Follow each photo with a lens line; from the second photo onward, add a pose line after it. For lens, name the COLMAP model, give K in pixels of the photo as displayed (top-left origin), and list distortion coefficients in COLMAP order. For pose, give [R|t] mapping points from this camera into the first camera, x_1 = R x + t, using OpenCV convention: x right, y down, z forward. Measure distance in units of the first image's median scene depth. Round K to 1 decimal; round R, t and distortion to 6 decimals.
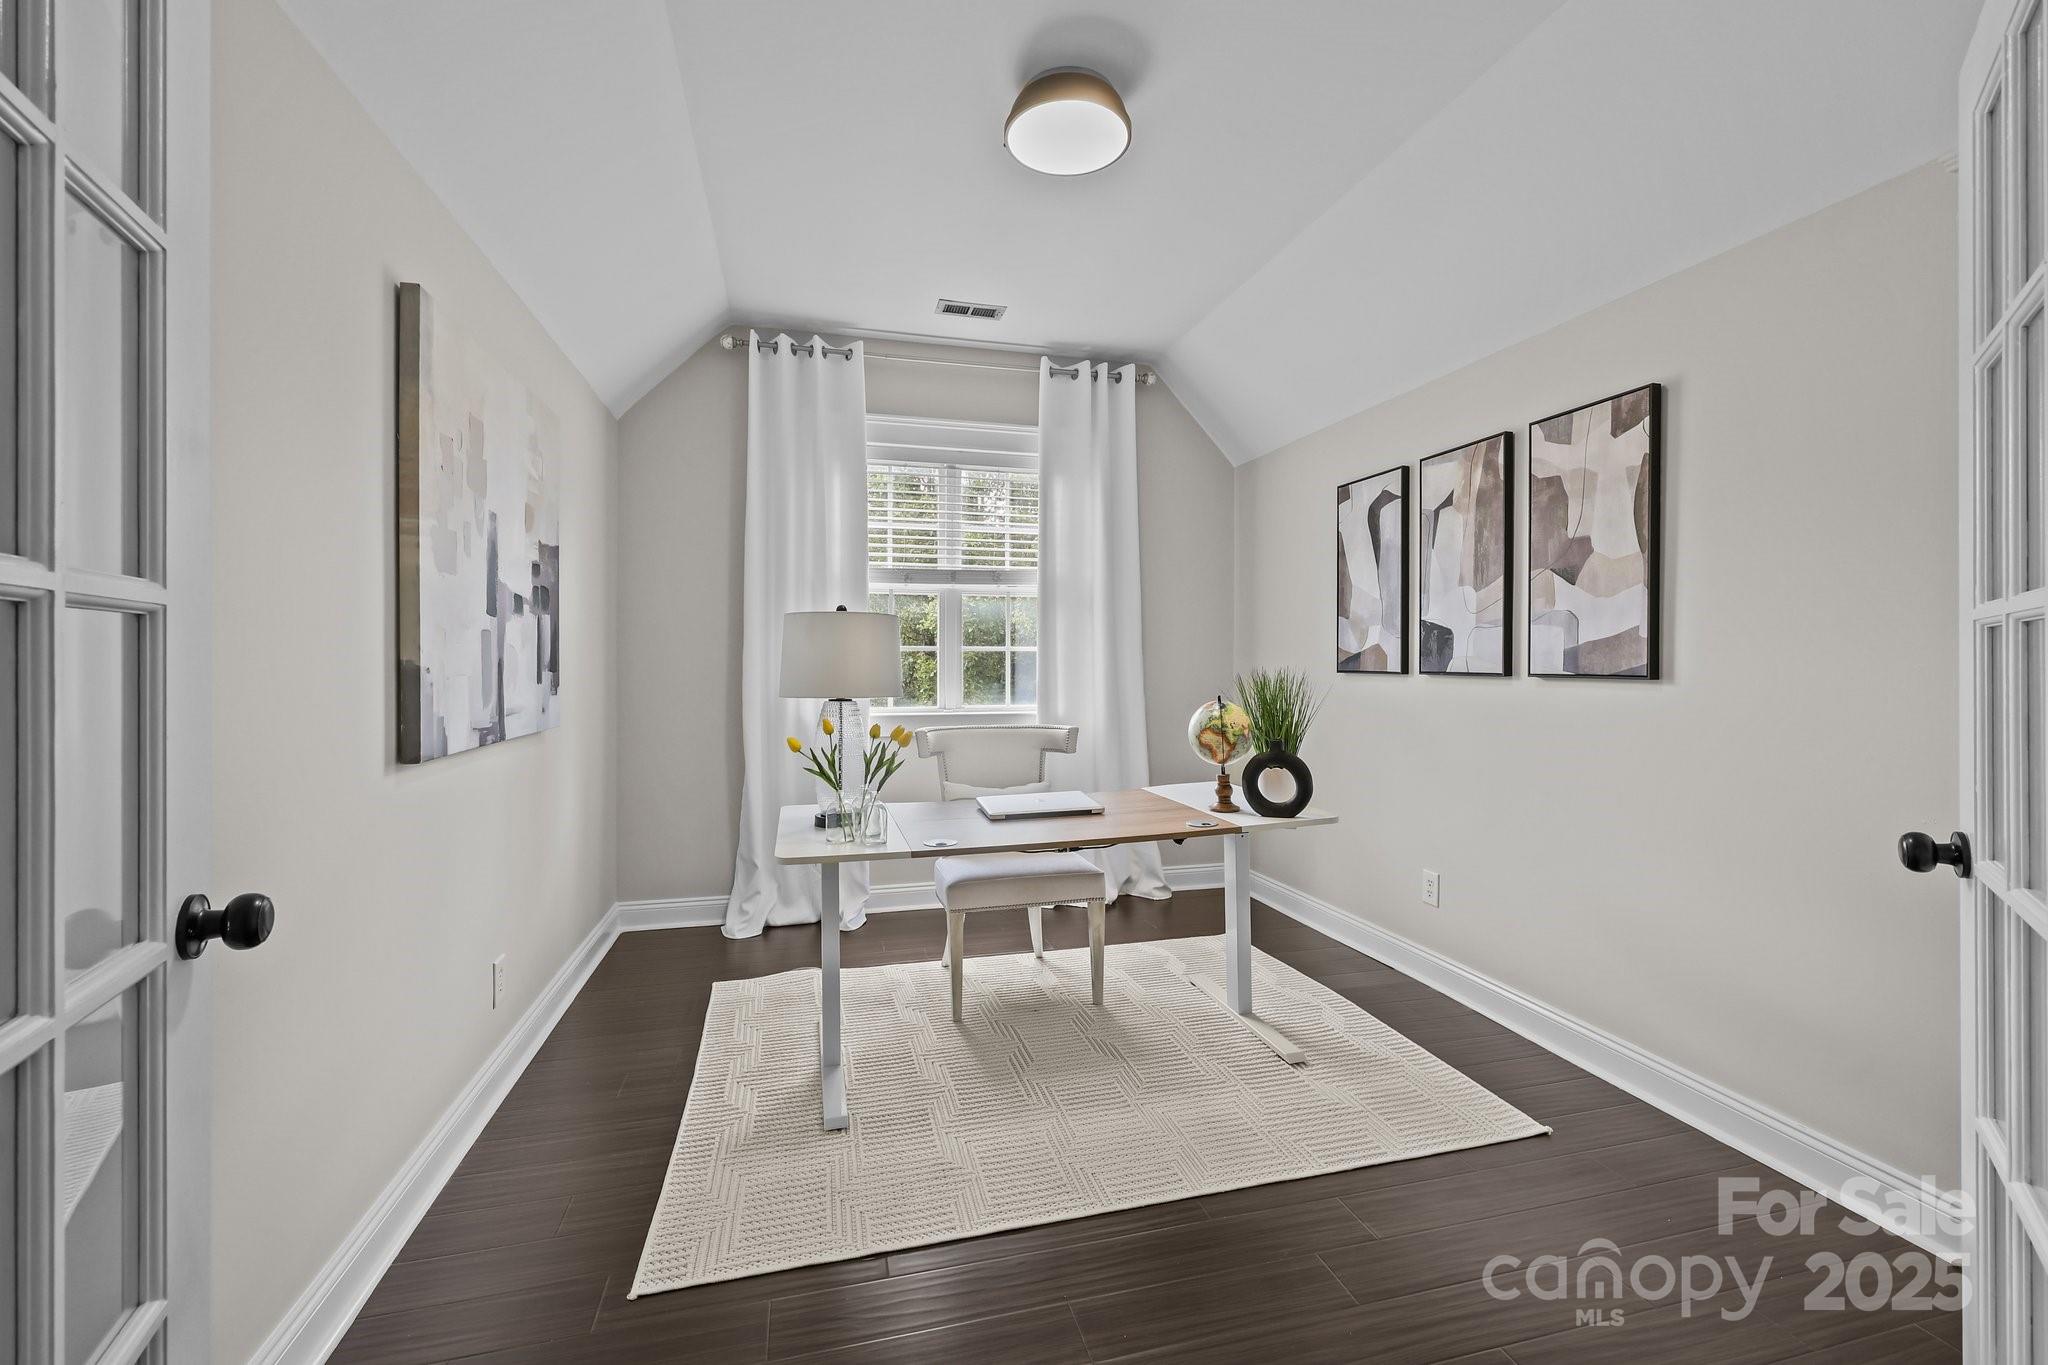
lens RADIAL K [[840.3, 0, 1022.9], [0, 840.3, 669.1], [0, 0, 1]] dist [0.000332, 0.000134]
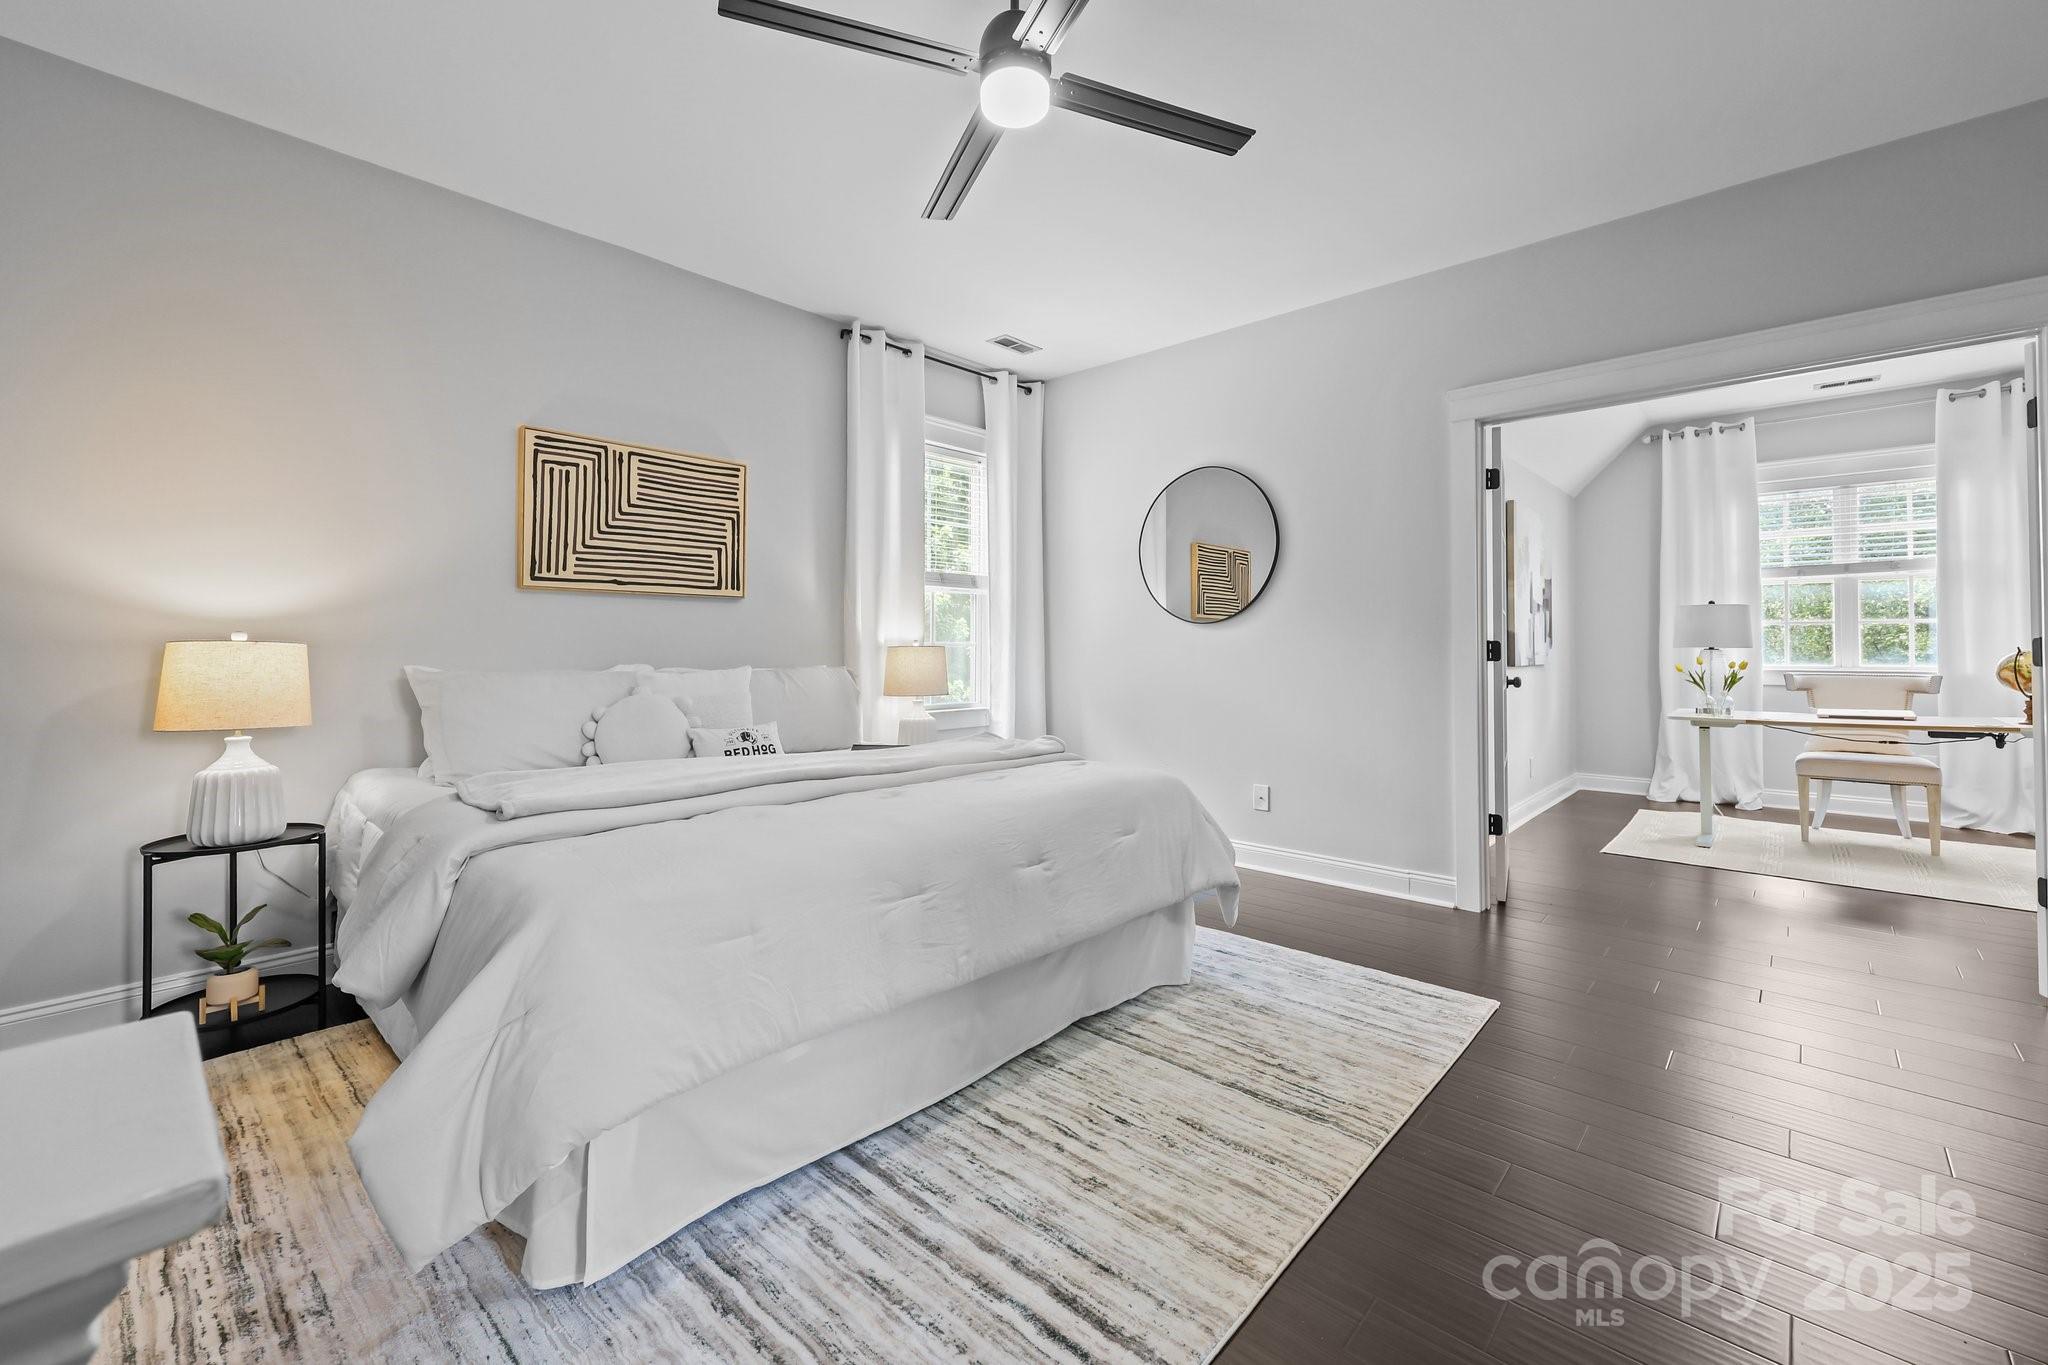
lens RADIAL K [[840.3, 0, 1030.4], [0, 840.3, 634.8], [0, 0, 1]] dist [0.000332, 0.000134]
pose [[0.547255, -0.016757, -0.836798, 0.346408], [-0.006110, 0.999693, -0.024014, 0.037648], [0.836944, 0.018254, 0.546985, -0.871713]]
